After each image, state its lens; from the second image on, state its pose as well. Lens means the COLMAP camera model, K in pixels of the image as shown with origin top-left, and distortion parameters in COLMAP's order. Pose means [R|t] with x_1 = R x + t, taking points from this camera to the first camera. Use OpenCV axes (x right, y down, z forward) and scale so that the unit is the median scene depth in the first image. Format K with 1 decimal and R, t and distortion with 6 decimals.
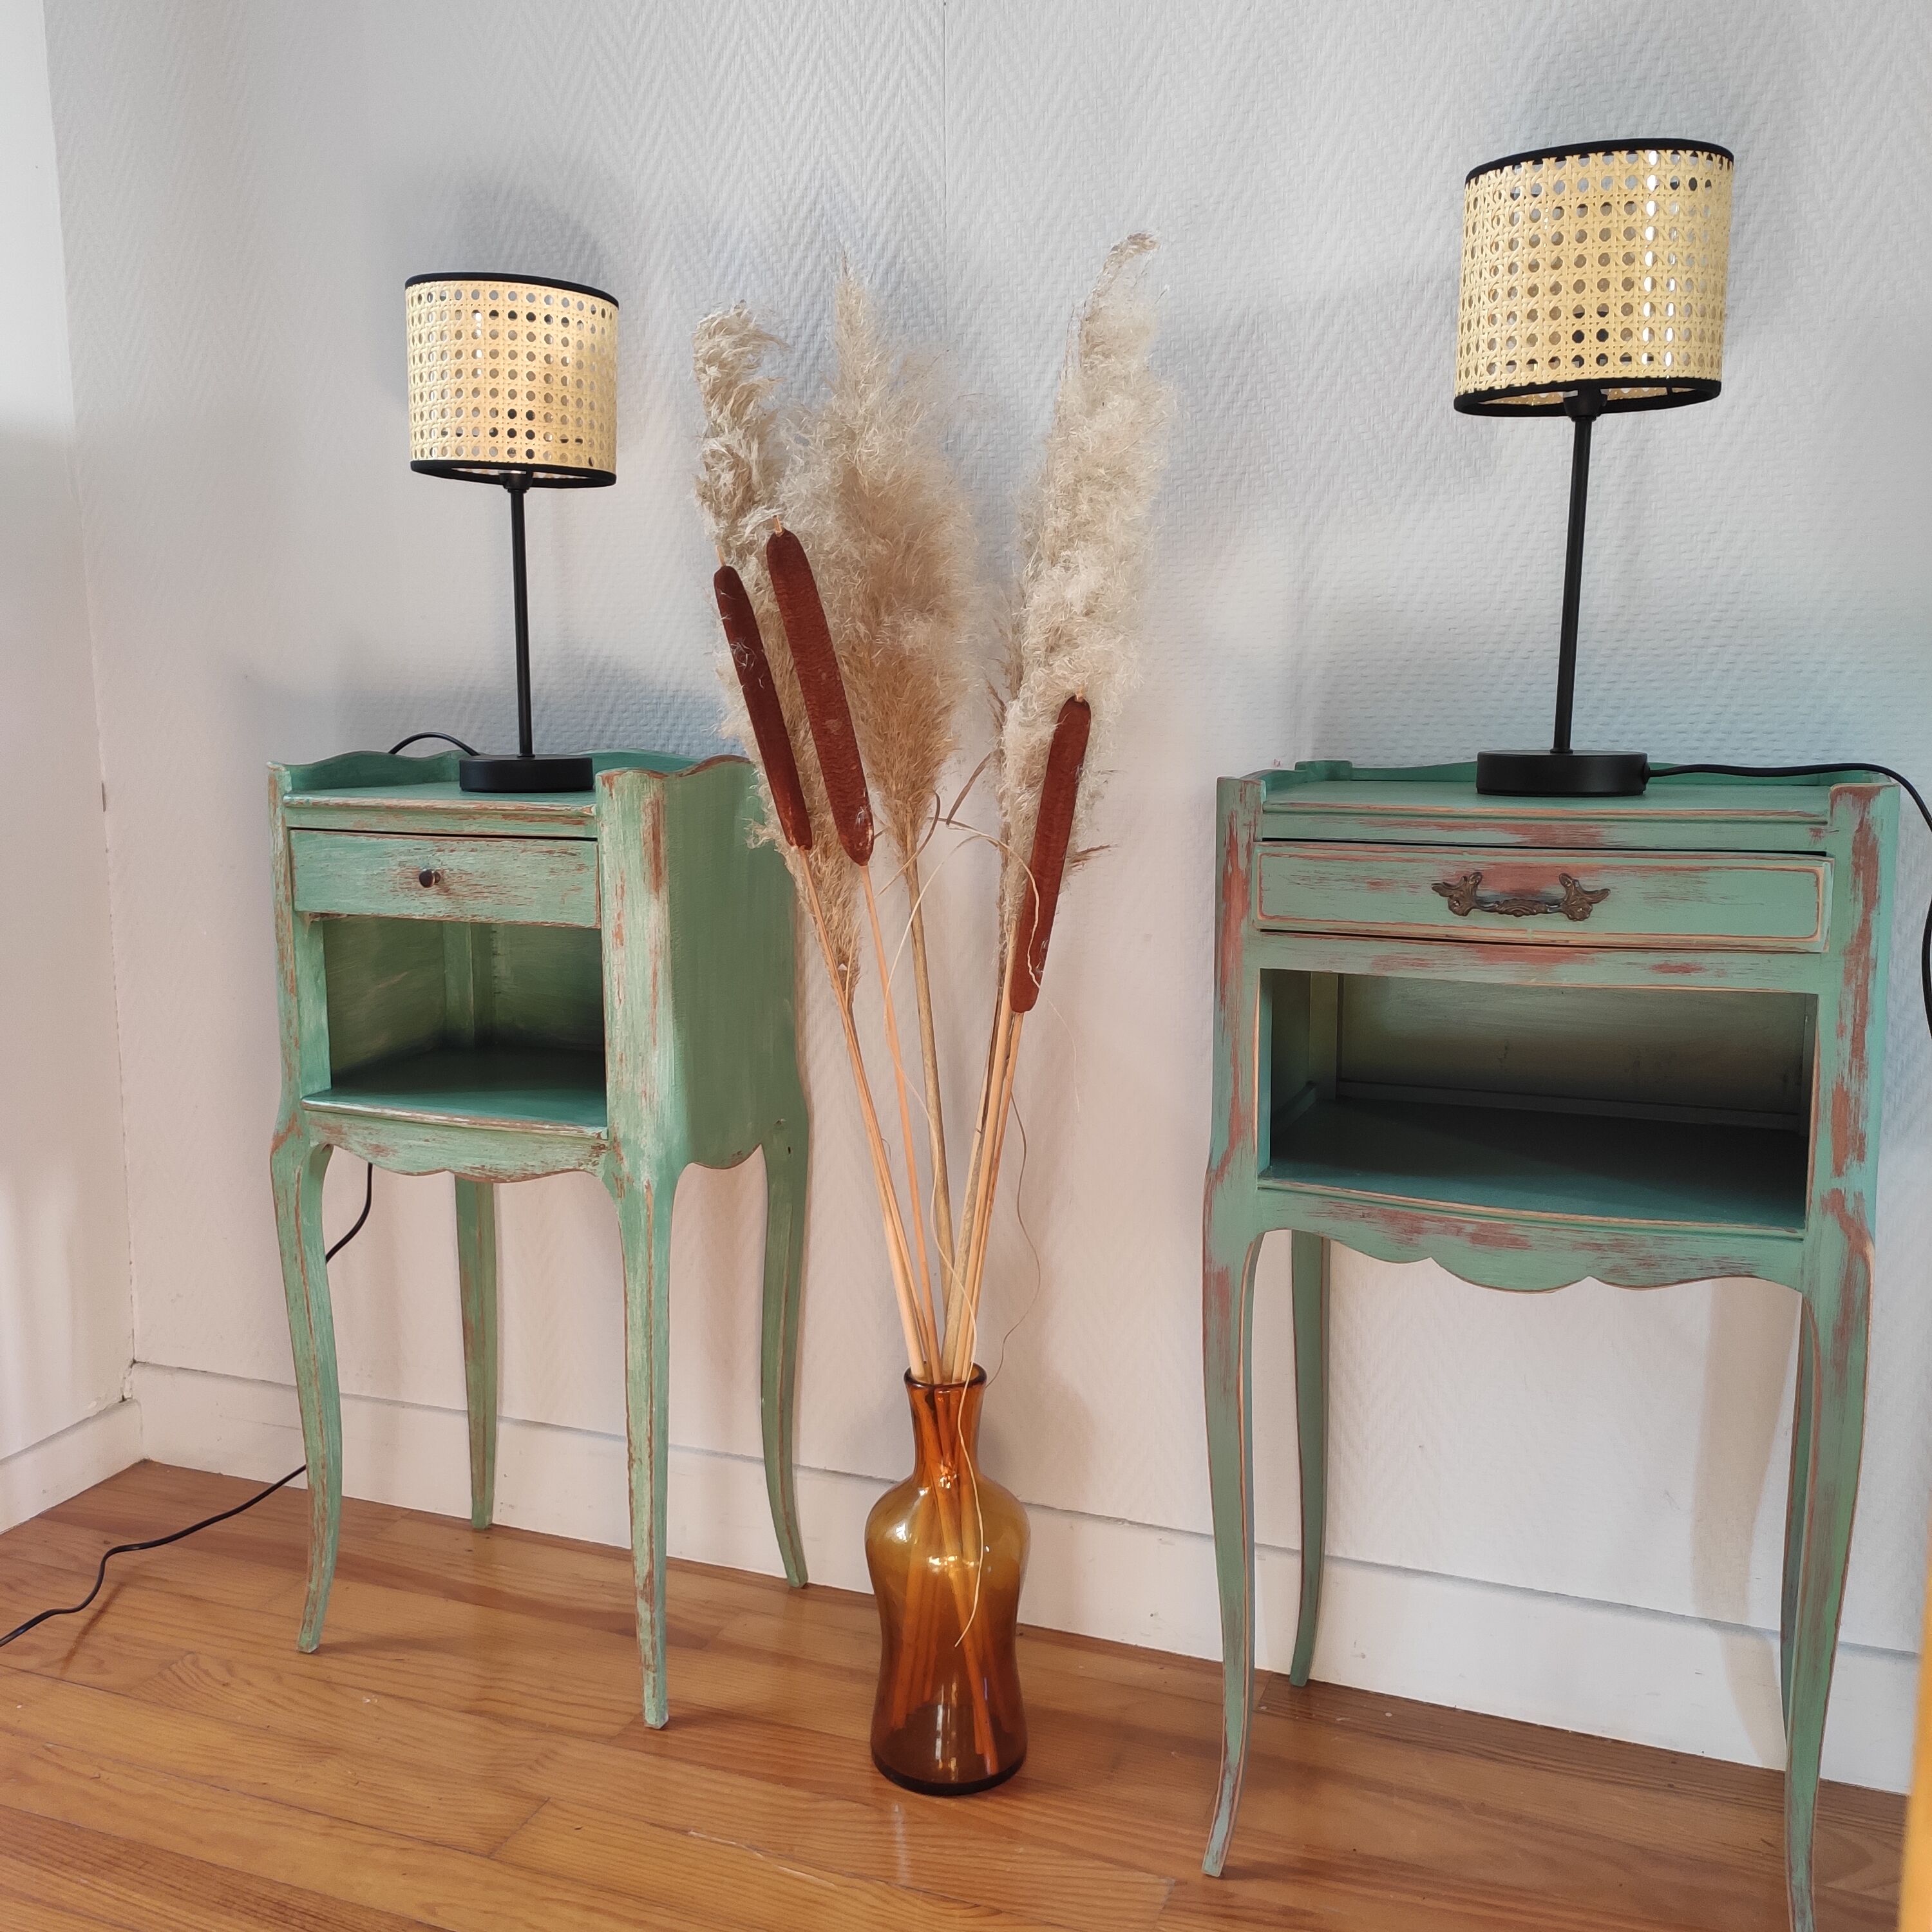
lens RADIAL K [[1931.3, 0, 966.7], [0, 1931.3, 976.7], [0, 0, 1]] dist [0.041324, 0.000000]
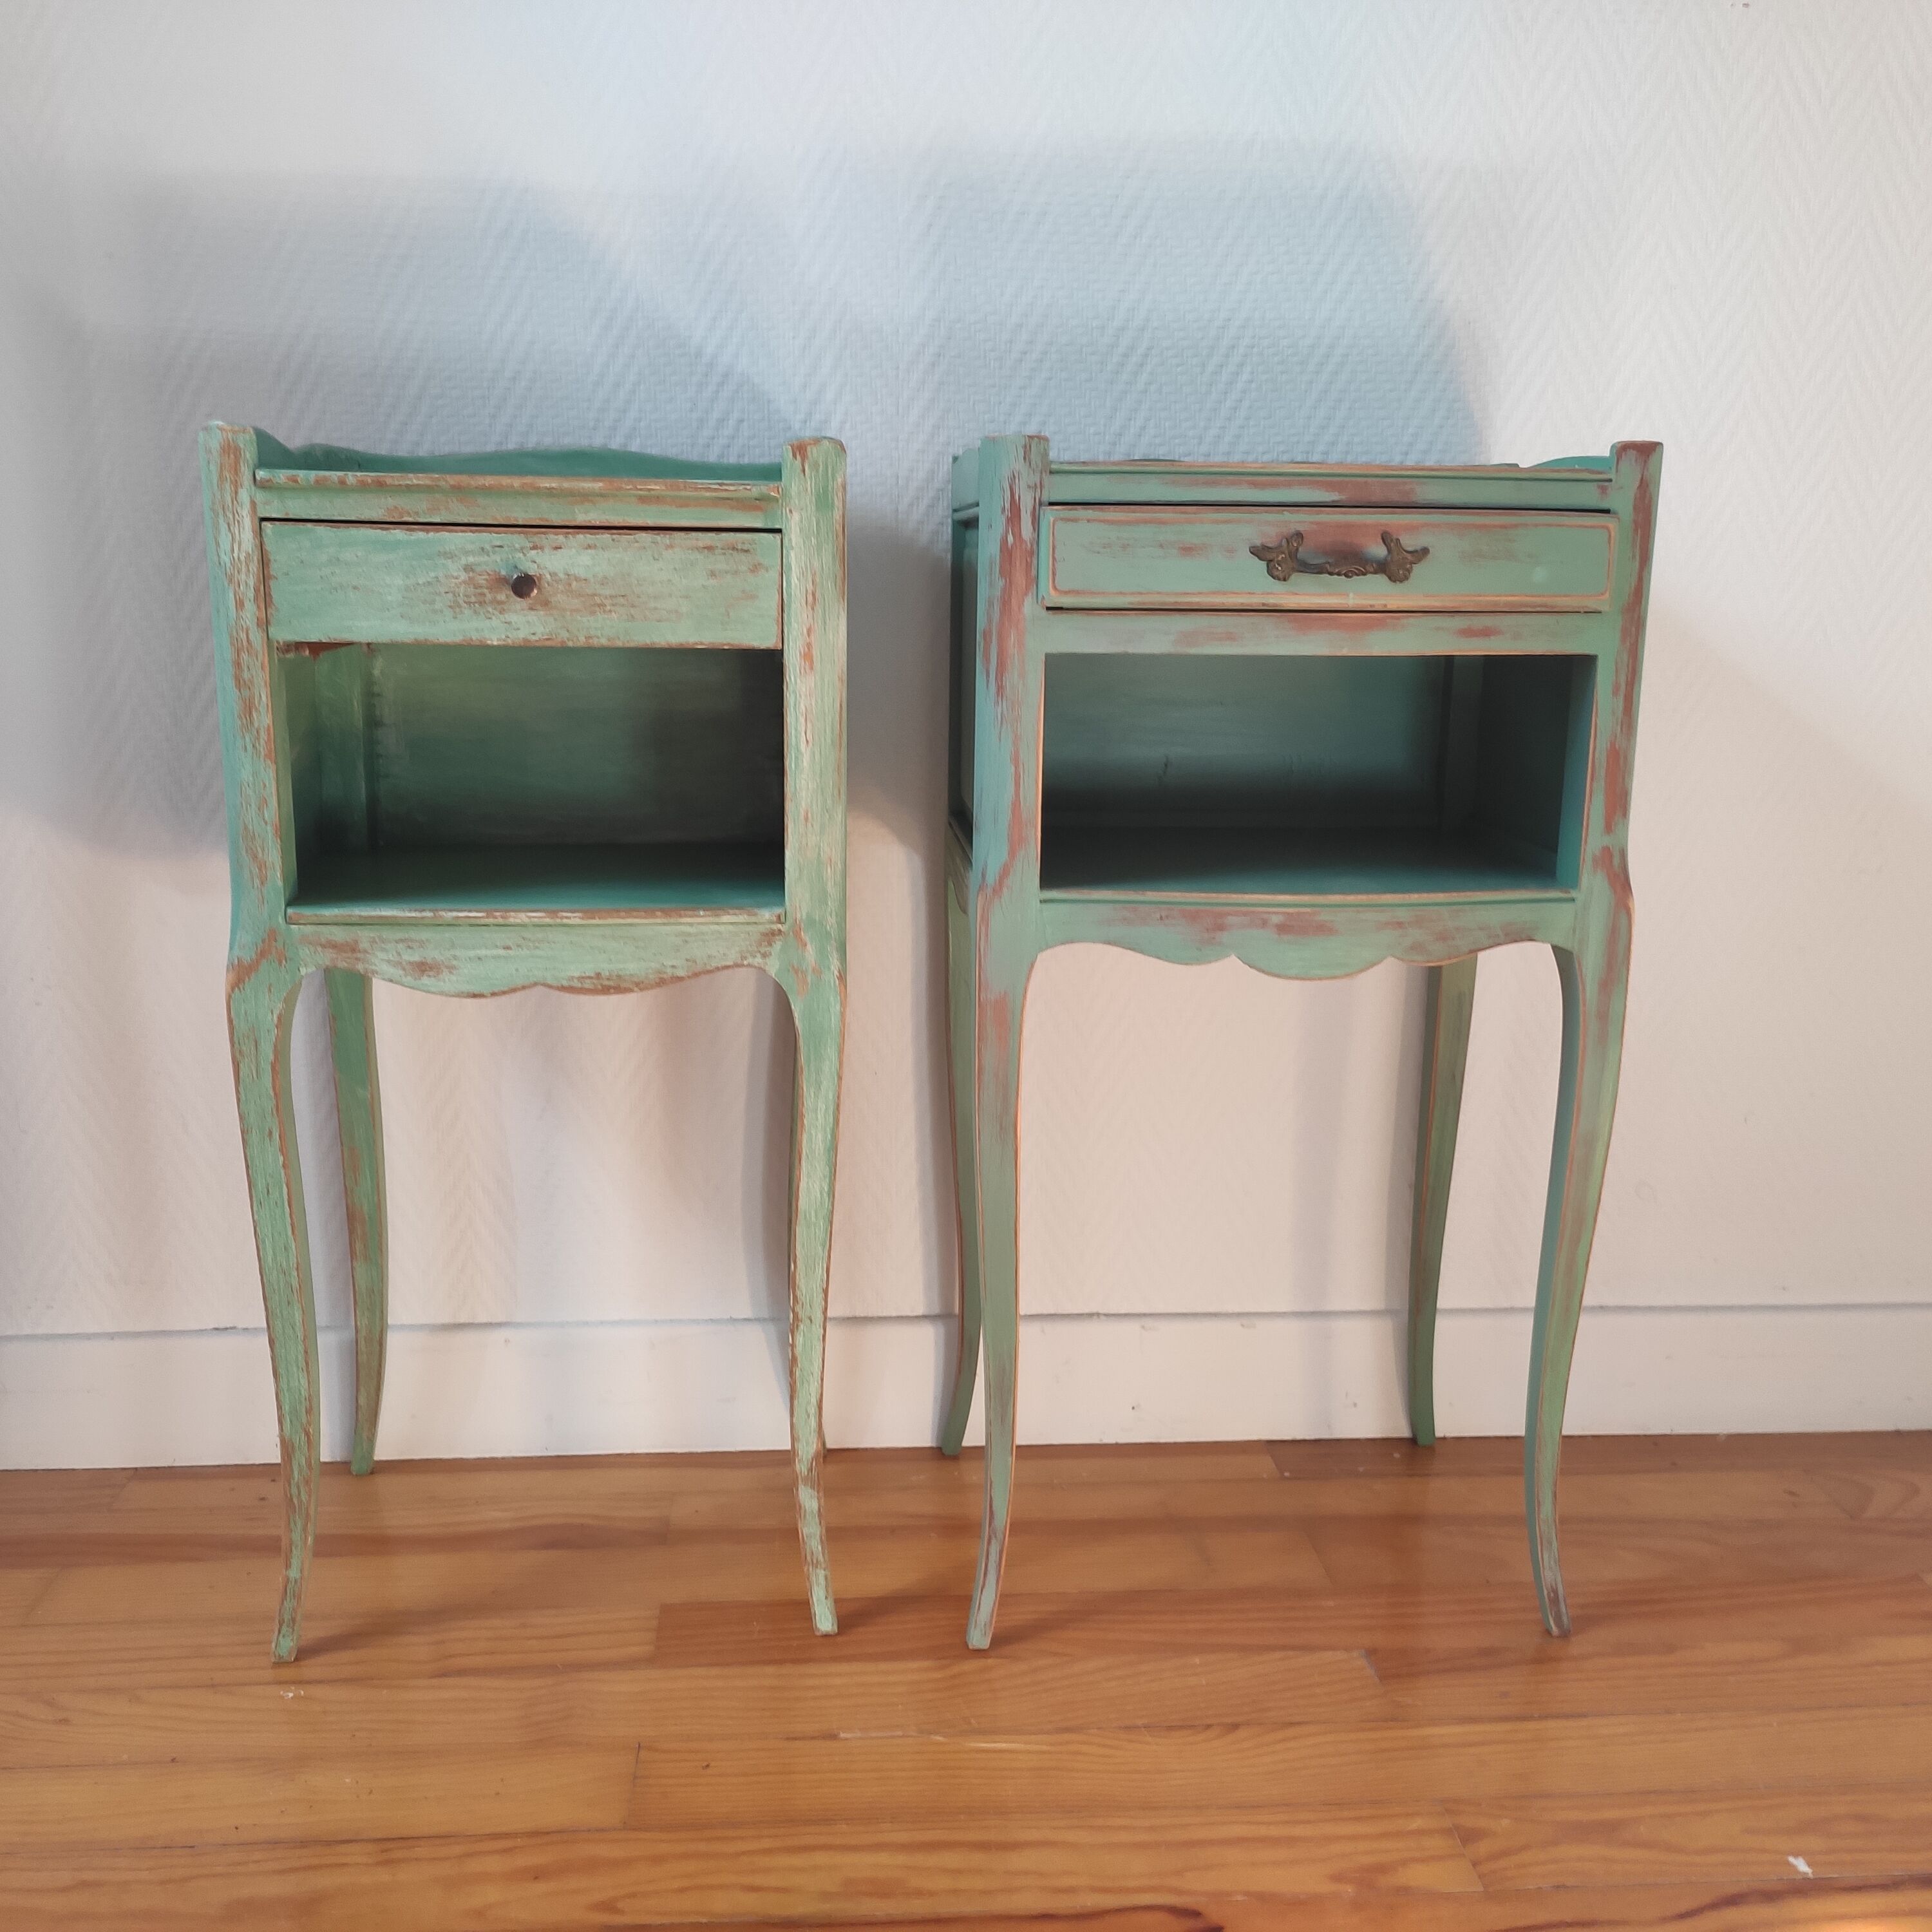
lens RADIAL K [[1931.3, 0, 970.3], [0, 1931.3, 977.3], [0, 0, 1]] dist [0.041324, 0.000000]
pose [[0.887470, -0.085646, 0.452838, -0.474110], [0.053337, 0.995065, 0.083668, 0.044290], [-0.457769, -0.050100, 0.887658, 0.264153]]
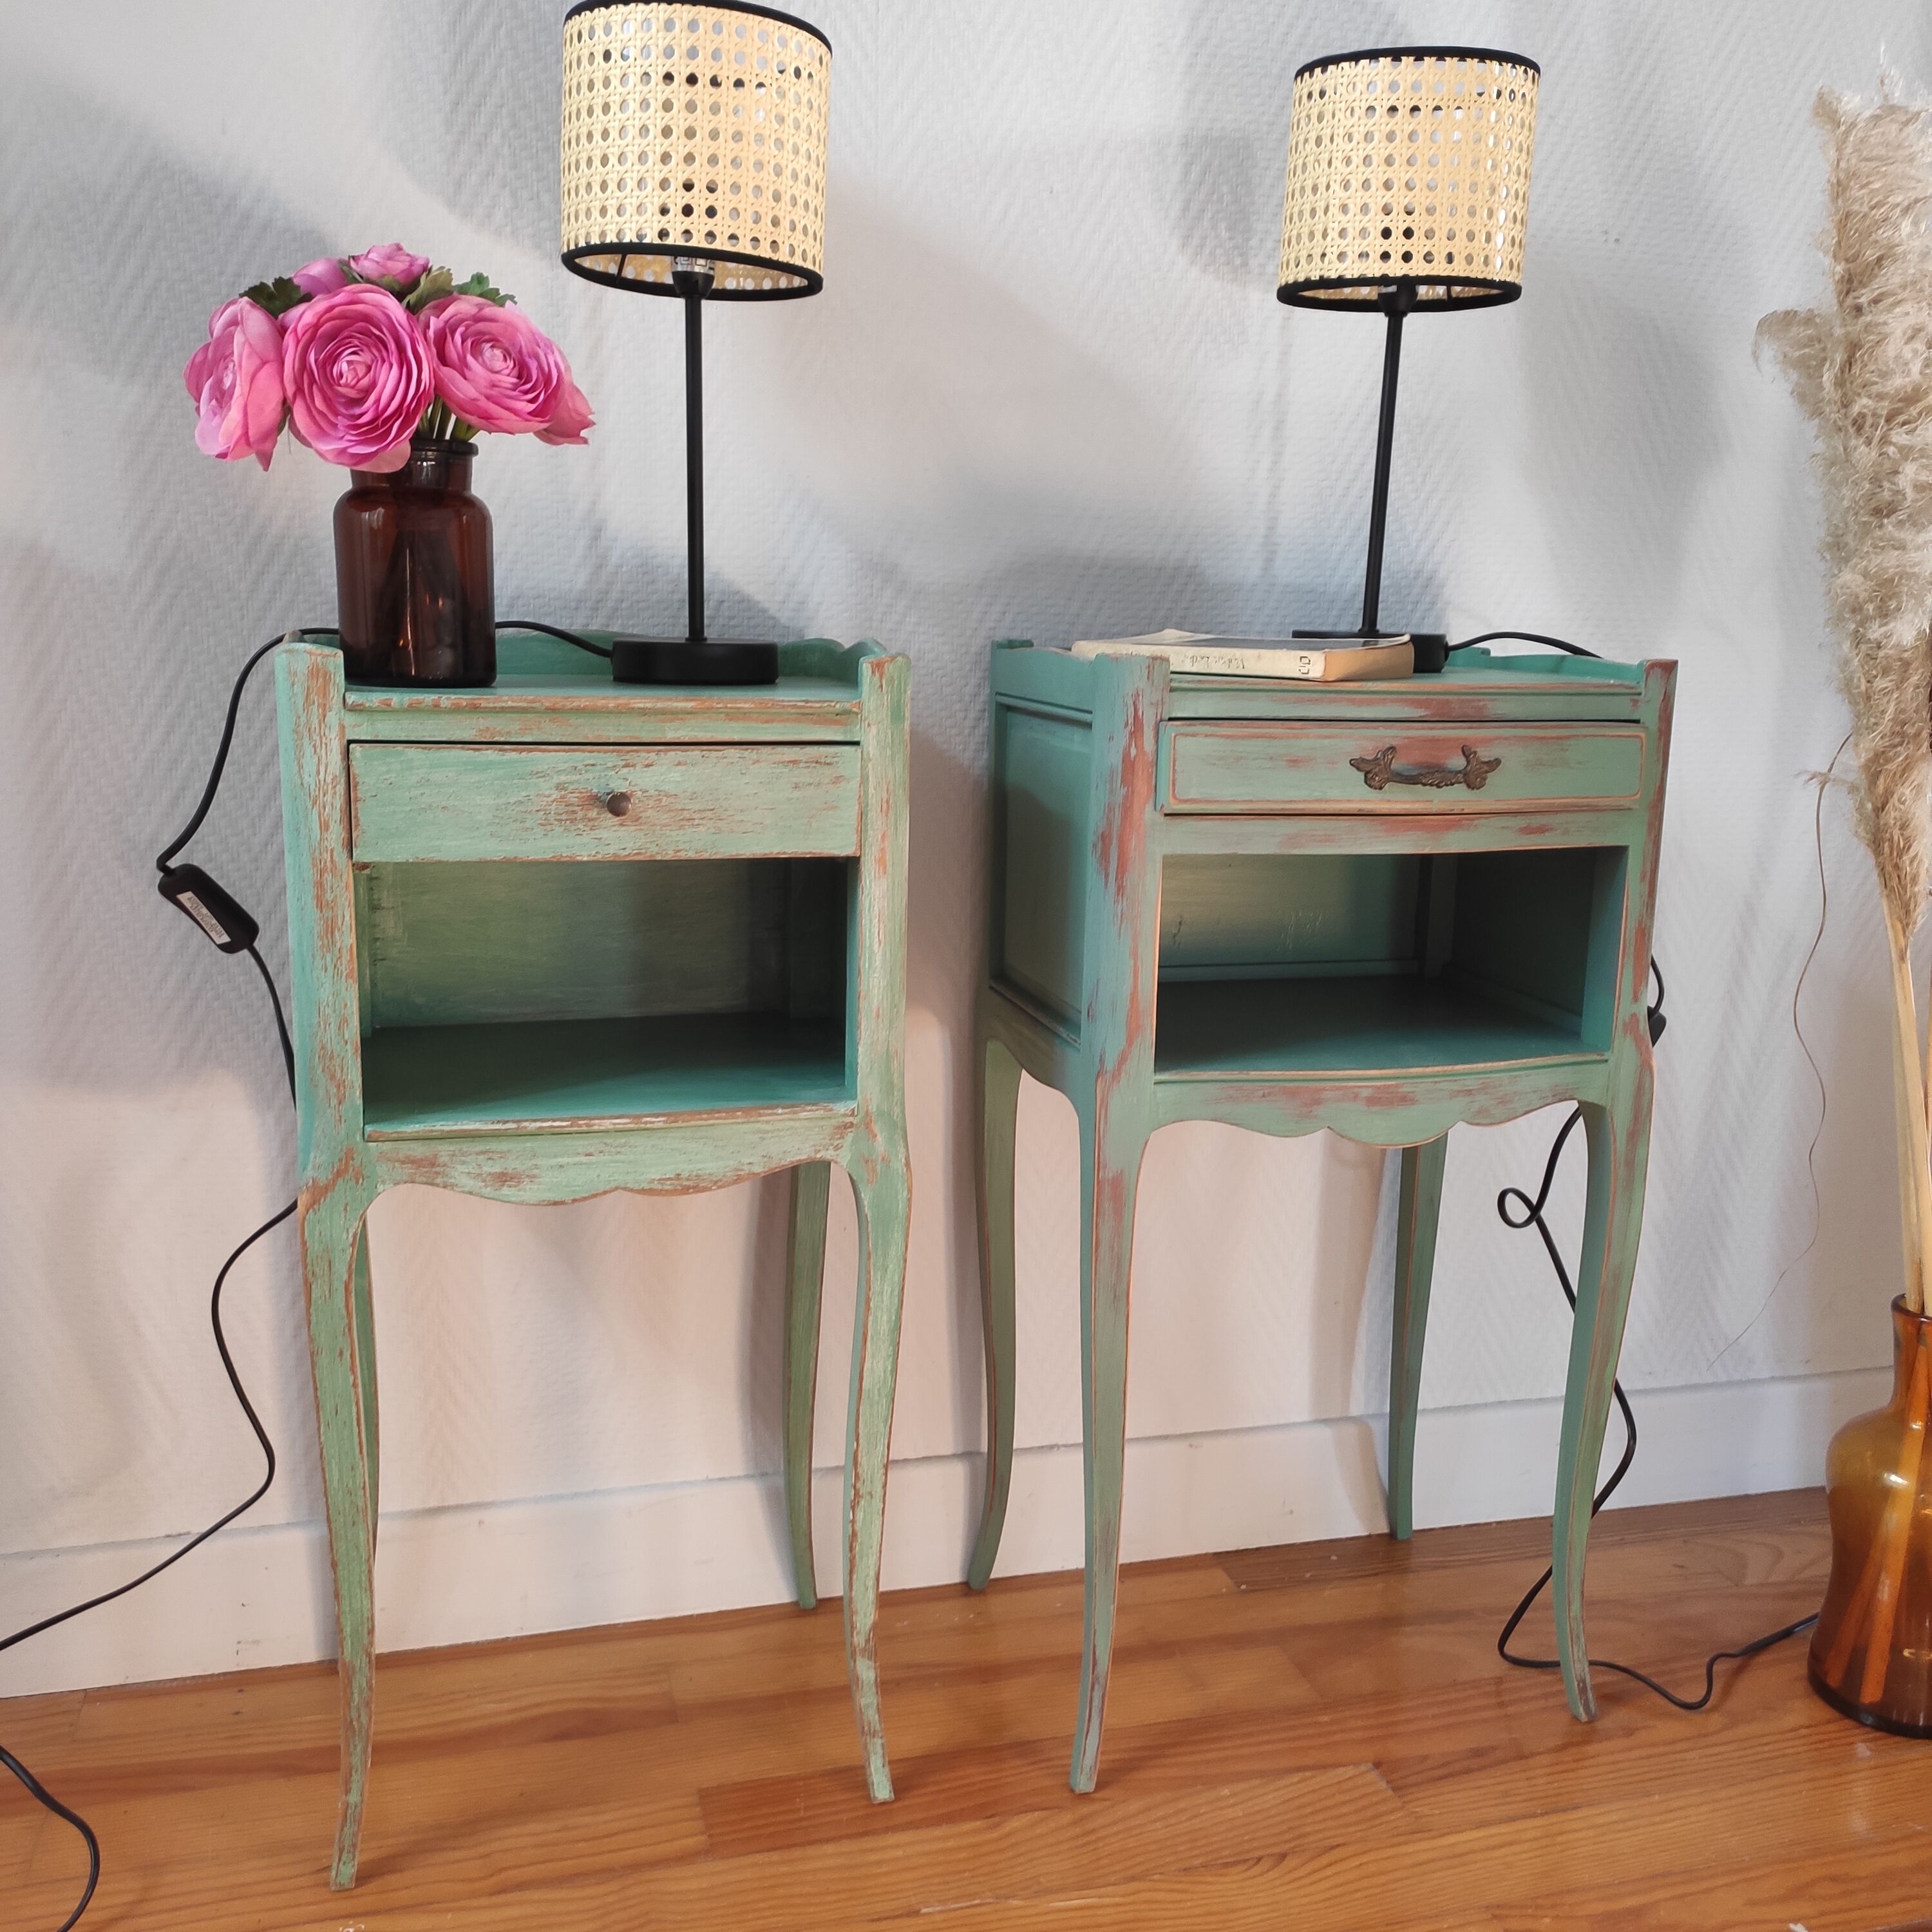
lens RADIAL K [[1931.3, 0, 961.3], [0, 1931.3, 973.4], [0, 0, 1]] dist [0.041324, 0.000000]
pose [[0.790715, -0.102288, 0.603579, -0.629808], [0.069313, 0.994561, 0.077744, -0.034719], [-0.608248, -0.019637, 0.793504, 0.330200]]
